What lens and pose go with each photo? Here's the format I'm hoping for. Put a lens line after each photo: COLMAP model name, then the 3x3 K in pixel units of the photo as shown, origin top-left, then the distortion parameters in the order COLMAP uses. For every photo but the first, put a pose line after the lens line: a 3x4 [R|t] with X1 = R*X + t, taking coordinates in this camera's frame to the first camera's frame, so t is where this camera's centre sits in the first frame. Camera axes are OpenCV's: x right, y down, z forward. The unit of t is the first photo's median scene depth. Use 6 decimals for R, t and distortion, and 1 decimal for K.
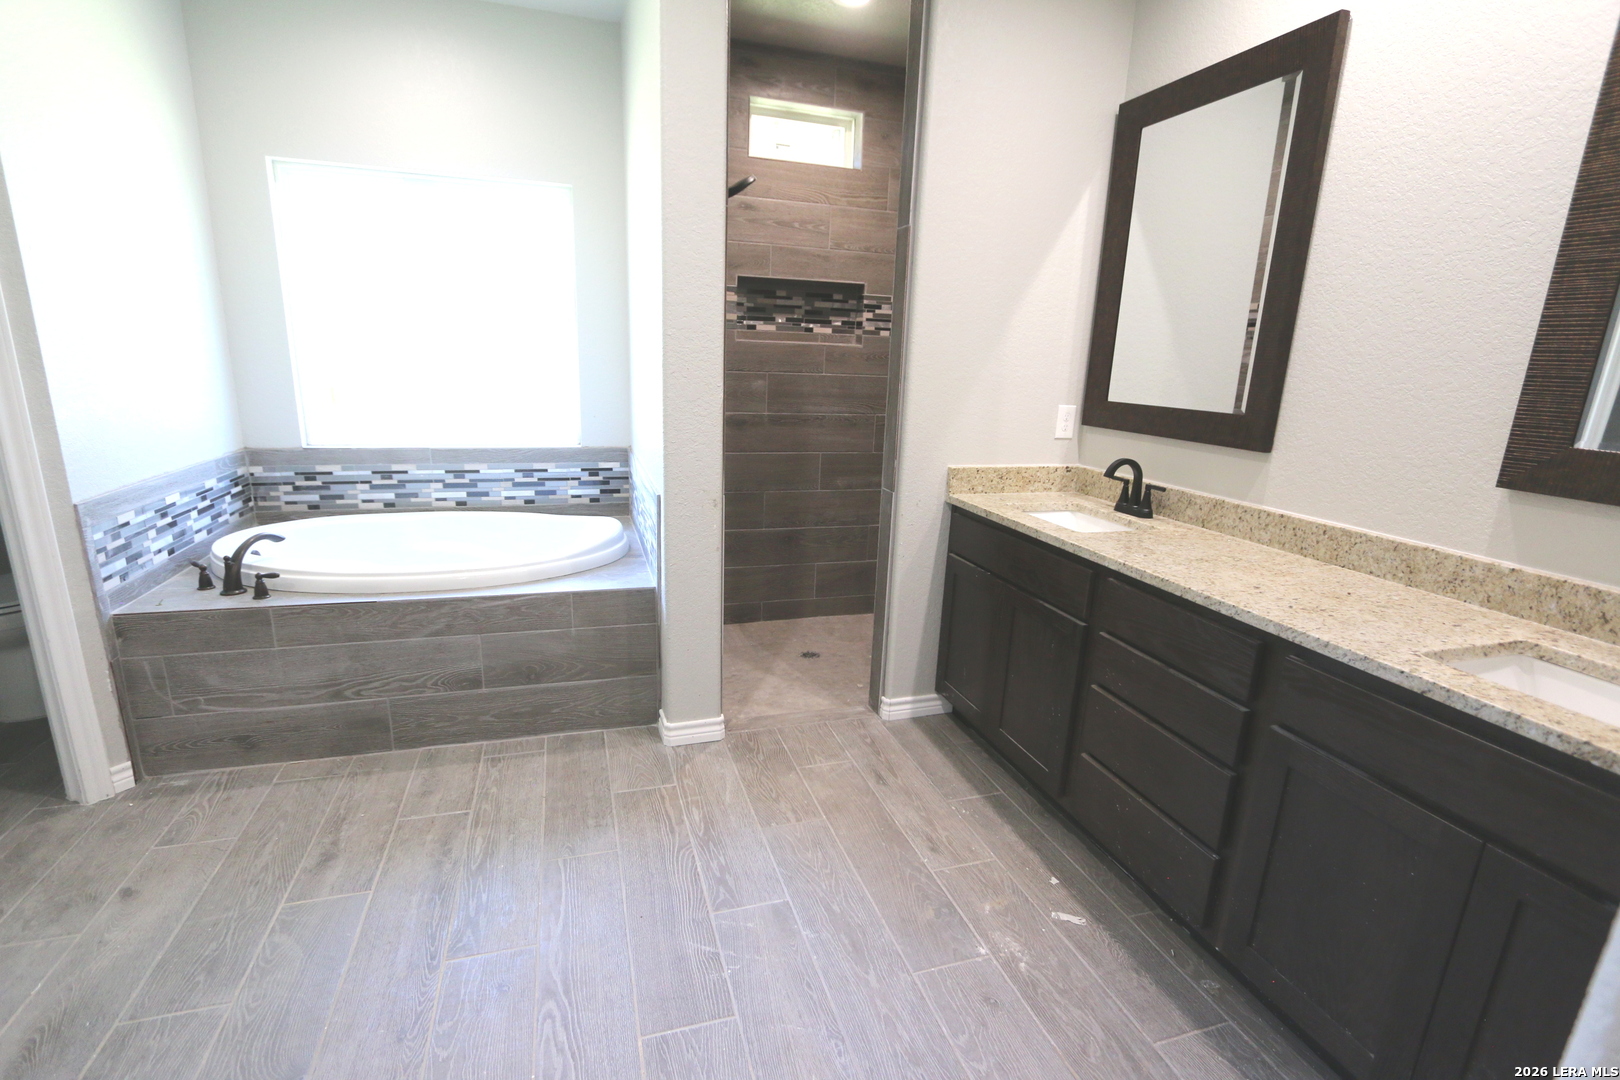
lens RADIAL K [[737.4, 0, 802.4], [0, 737.4, 542.3], [0, 0, 1]] dist [-0.018621, 0.003361]
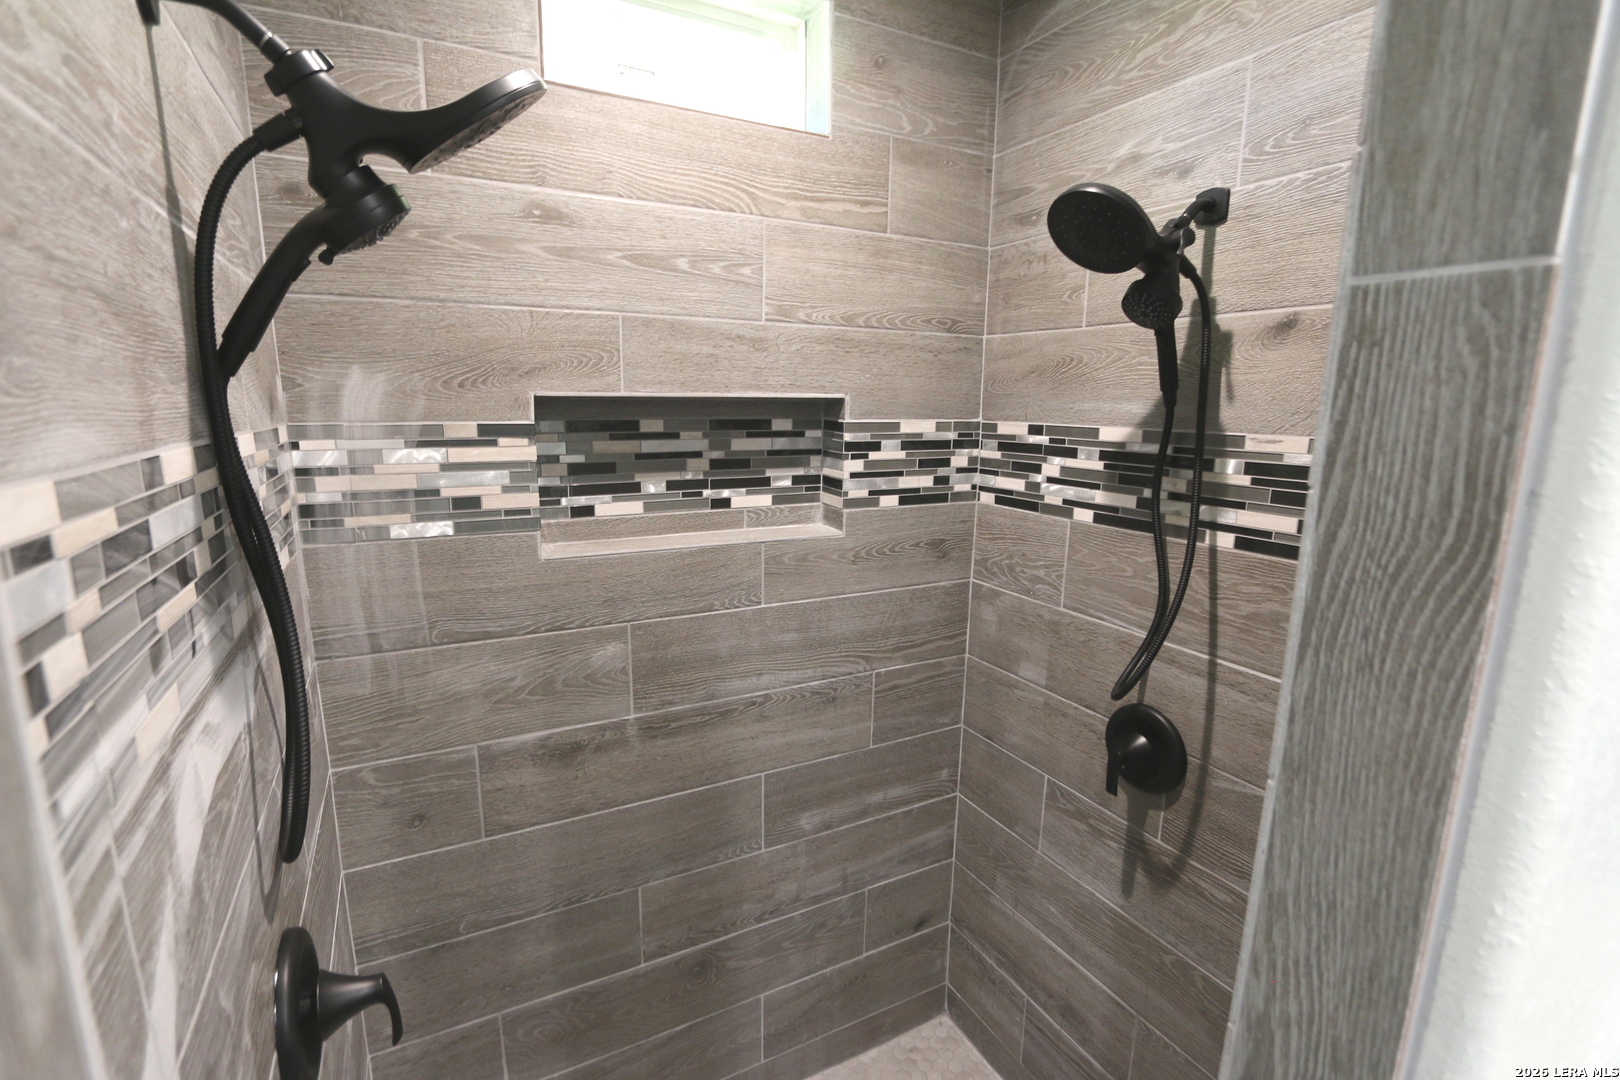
lens RADIAL K [[737.4, 0, 797.4], [0, 737.4, 540.8], [0, 0, 1]] dist [-0.018621, 0.003361]
pose [[0.983589, -0.058675, 0.170614, -0.022351], [0.067983, 0.996471, -0.049228, -0.244111], [-0.167124, 0.060019, 0.984107, 0.572546]]
